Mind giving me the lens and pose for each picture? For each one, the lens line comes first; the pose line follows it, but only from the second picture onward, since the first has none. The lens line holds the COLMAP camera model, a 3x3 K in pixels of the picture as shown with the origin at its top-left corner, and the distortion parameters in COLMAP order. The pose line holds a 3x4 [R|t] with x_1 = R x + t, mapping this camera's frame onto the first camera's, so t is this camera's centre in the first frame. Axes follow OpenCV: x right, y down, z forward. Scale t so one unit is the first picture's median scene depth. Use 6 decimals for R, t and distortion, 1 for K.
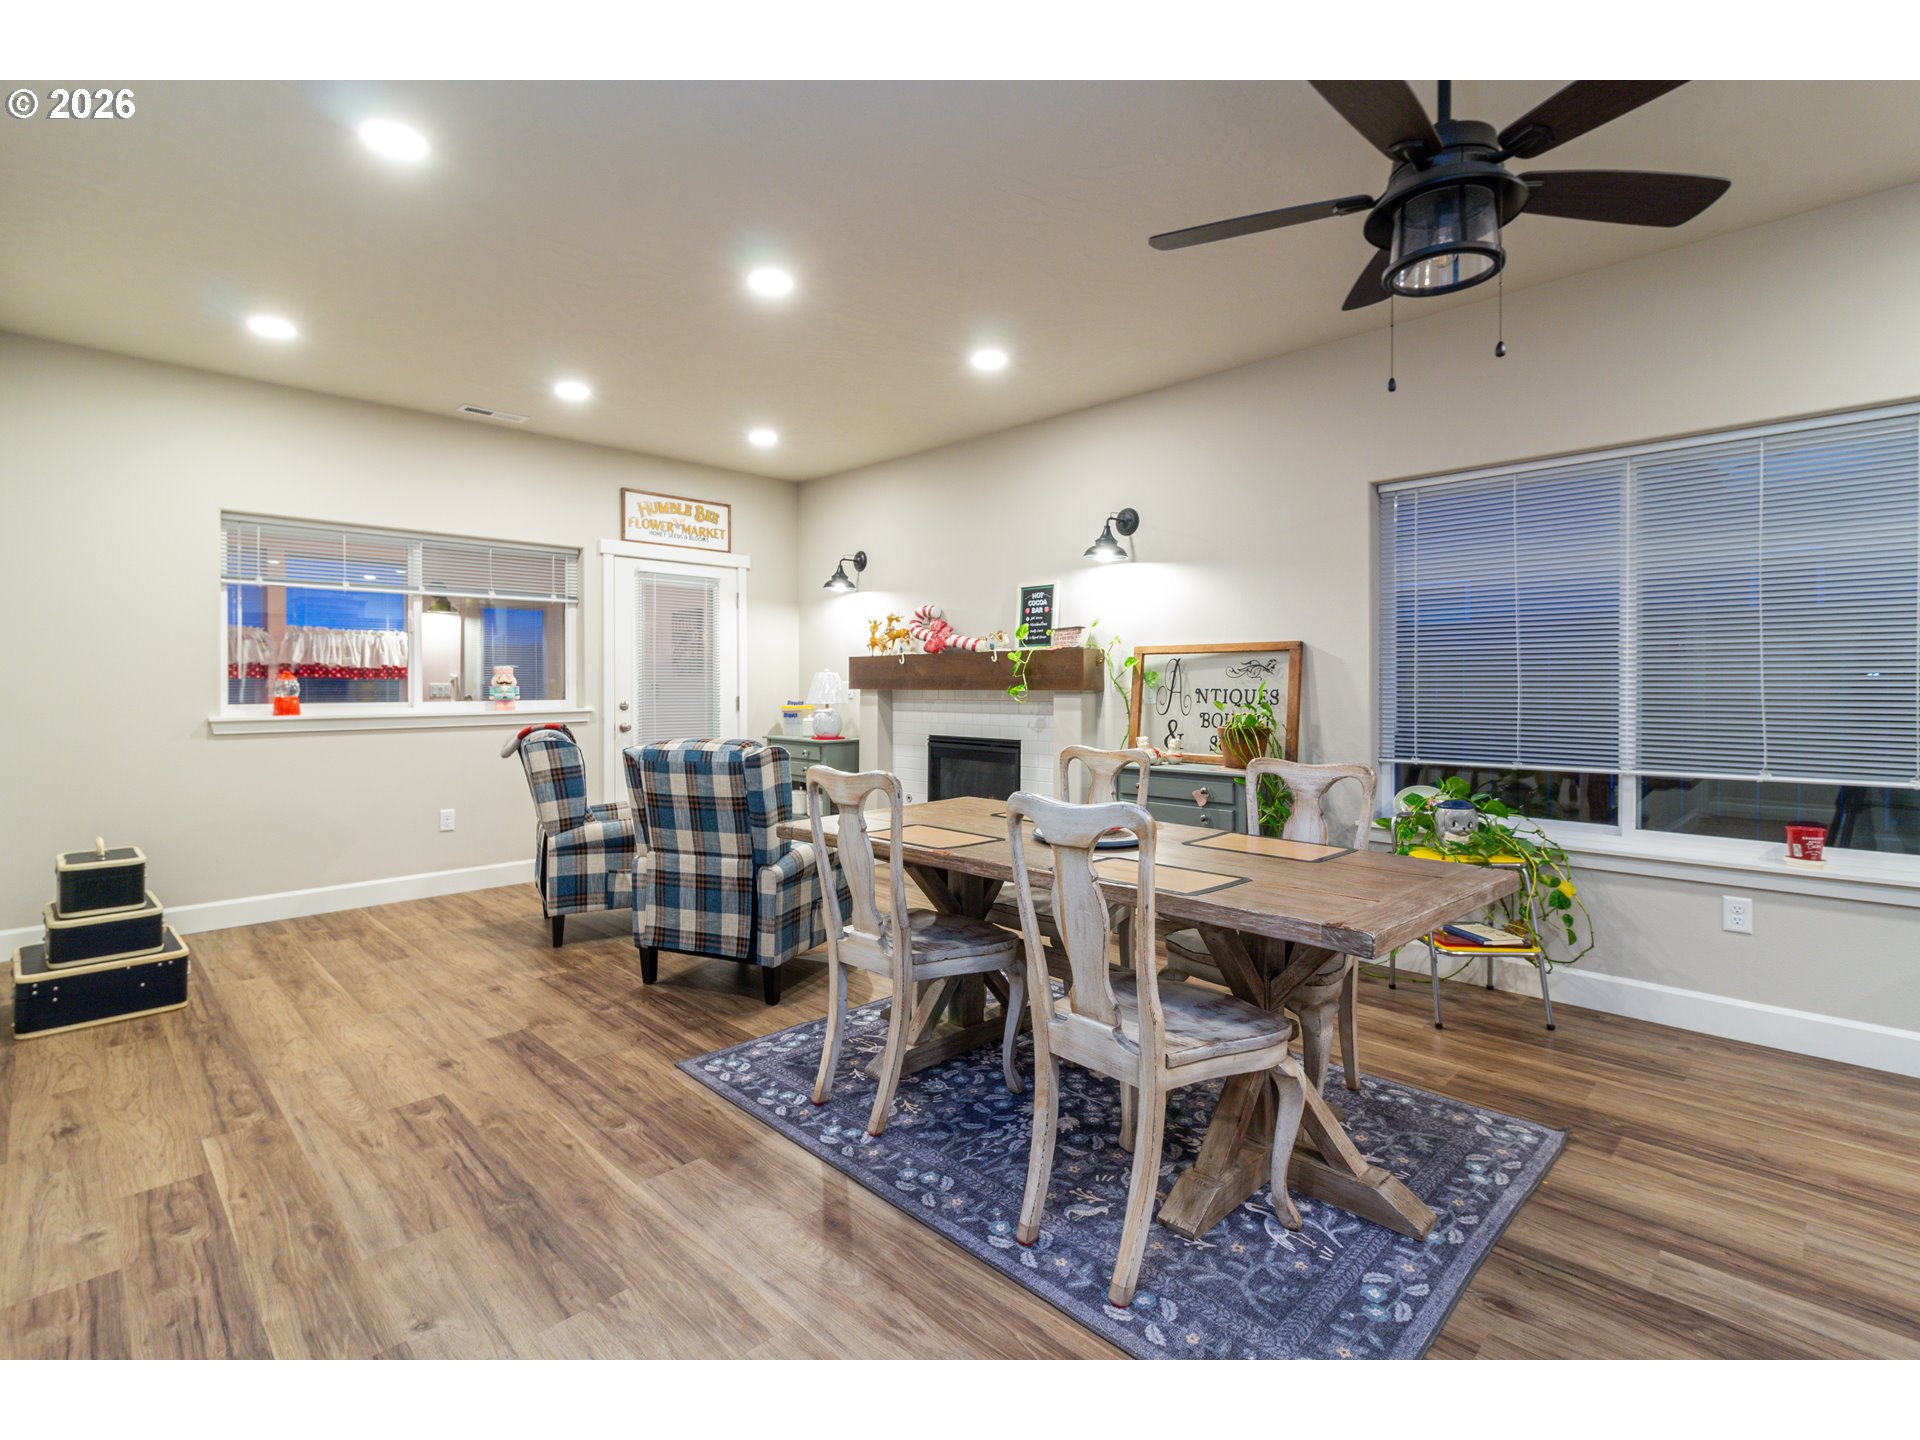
lens RADIAL K [[904.2, 0, 957.4], [0, 904.2, 701.1], [0, 0, 1]] dist [-0.000332, 0.001450]
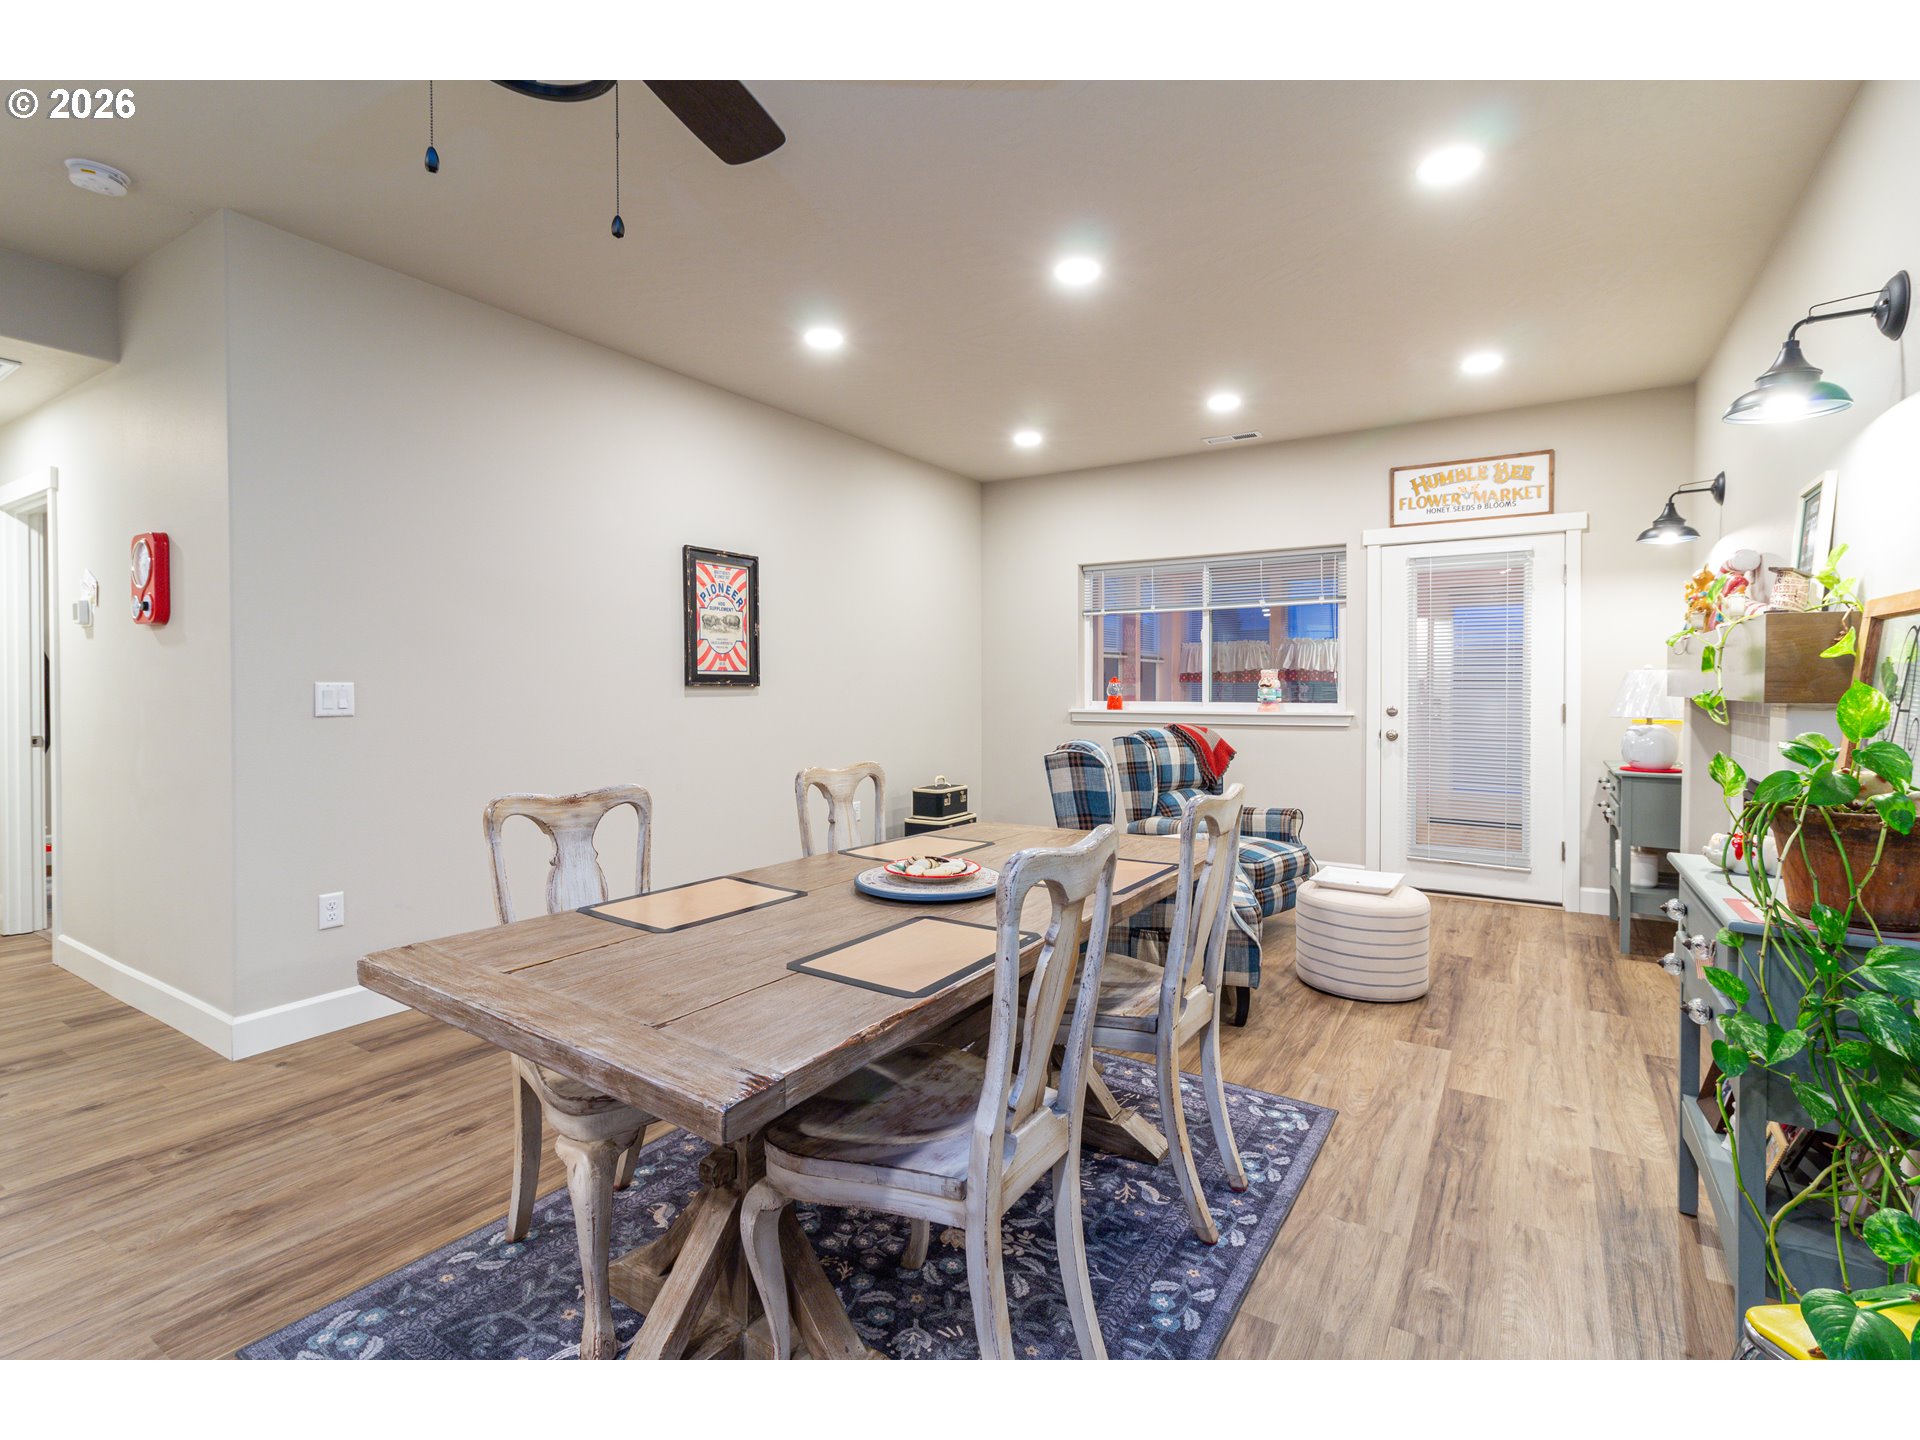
lens RADIAL K [[904.2, 0, 956.7], [0, 904.2, 711.1], [0, 0, 1]] dist [-0.000332, 0.001450]
pose [[0.217242, 0.024732, -0.975804, 0.412982], [-0.022989, 0.999531, 0.020216, -0.003251], [0.975847, 0.018041, 0.217709, 0.382518]]
